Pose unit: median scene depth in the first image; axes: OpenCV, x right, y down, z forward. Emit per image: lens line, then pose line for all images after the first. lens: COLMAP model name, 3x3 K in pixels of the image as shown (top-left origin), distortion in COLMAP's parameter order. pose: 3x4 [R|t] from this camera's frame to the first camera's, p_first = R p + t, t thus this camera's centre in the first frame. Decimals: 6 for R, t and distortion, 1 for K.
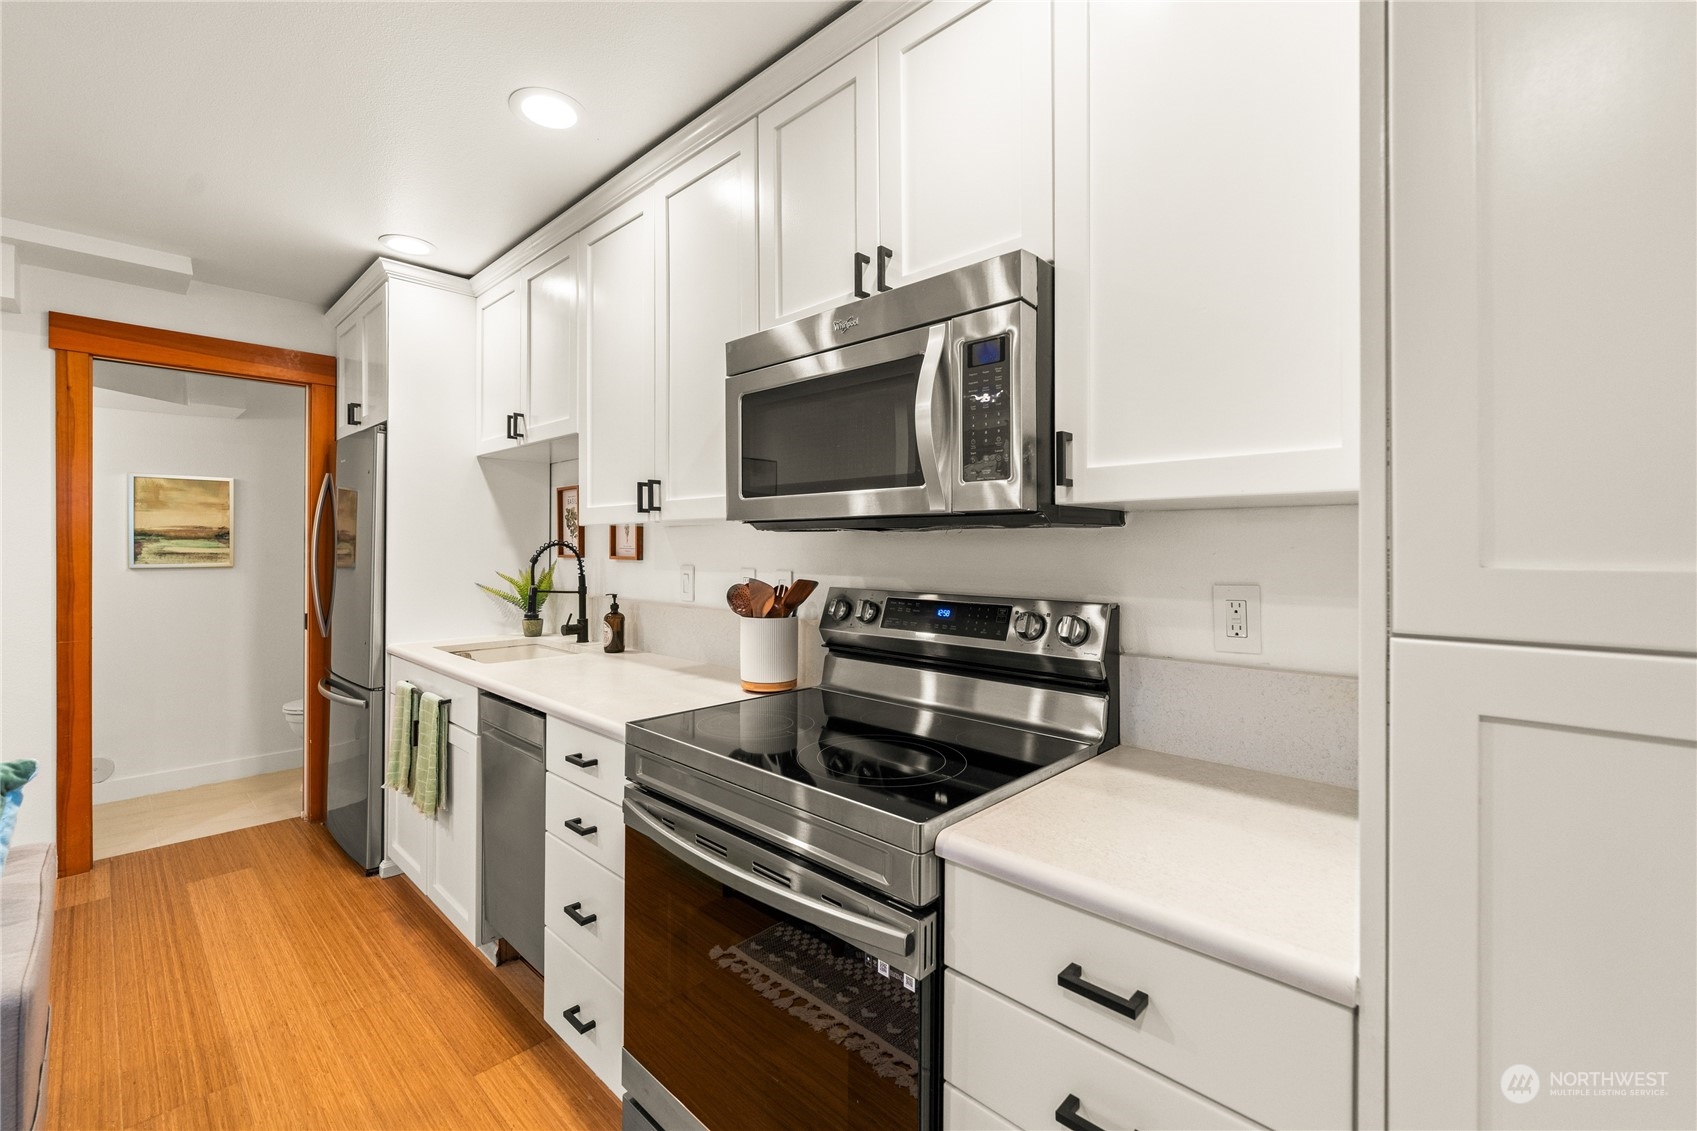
lens RADIAL K [[701.8, 0, 843.1], [0, 701.8, 544.8], [0, 0, 1]] dist [-0.002628, -0.000675]
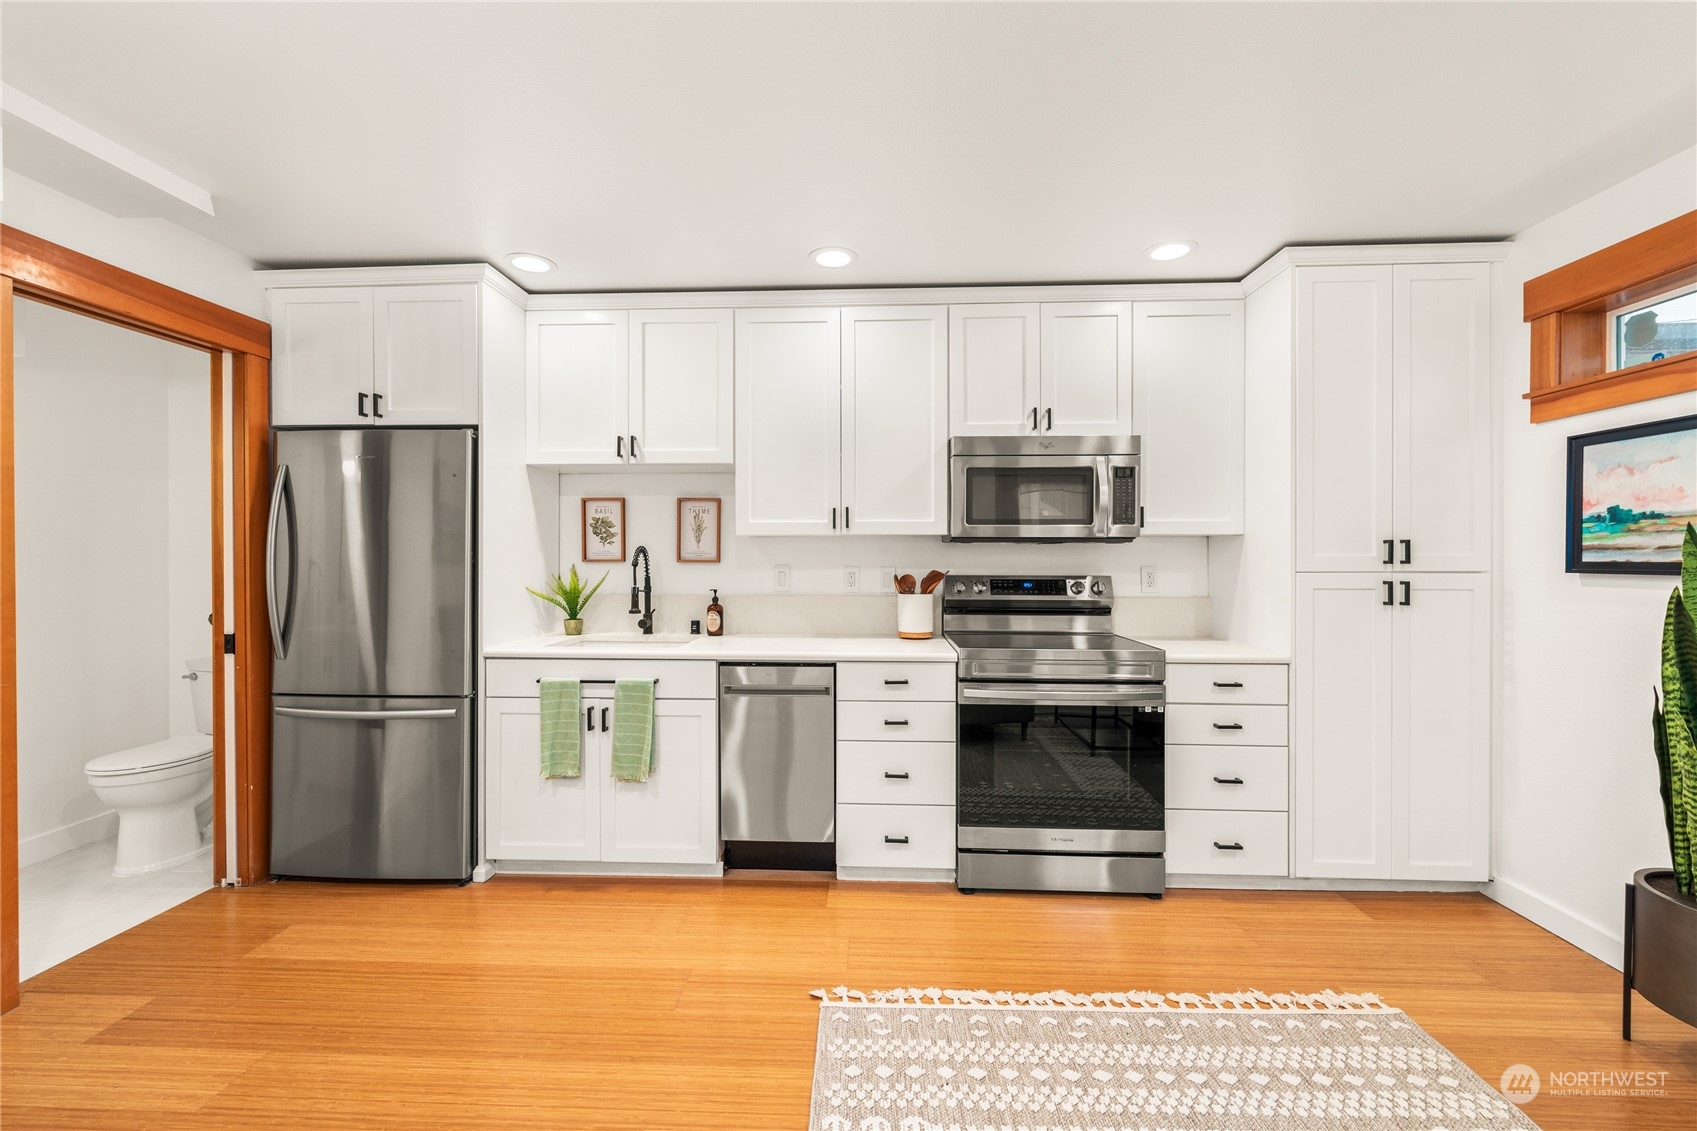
lens RADIAL K [[686.7, 0, 842.2], [0, 686.7, 558.0], [0, 0, 1]] dist [-0.002267, -0.000509]
pose [[0.759922, -0.005310, 0.649993, -0.812590], [-0.001280, 0.999952, 0.009666, 0.001353], [-0.650013, -0.008178, 0.759879, -0.069475]]
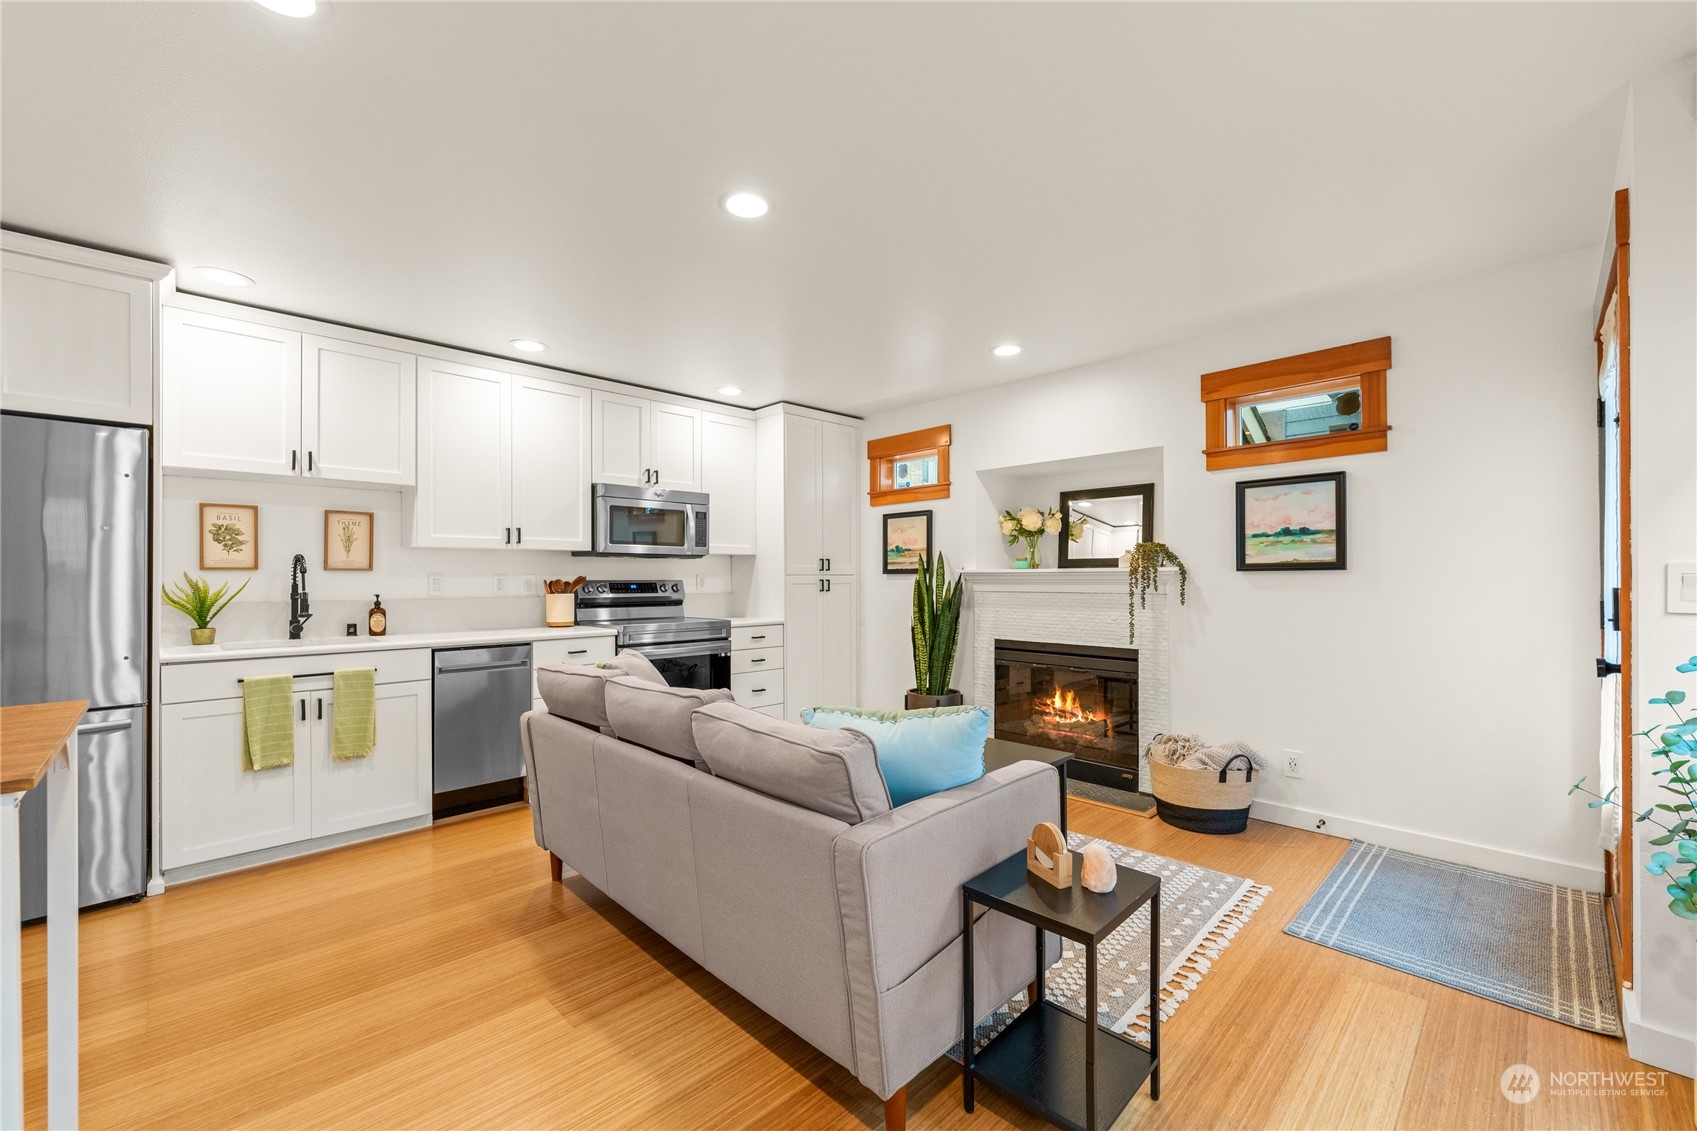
lens RADIAL K [[689.9, 0, 848.0], [0, 689.9, 575.4], [0, 0, 1]] dist [-0.000699, 0.000024]
pose [[0.041216, -0.000727, 0.999150, -1.425147], [-0.001142, 0.999999, 0.000775, 0.025260], [-0.999150, -0.001173, 0.041215, -0.000590]]
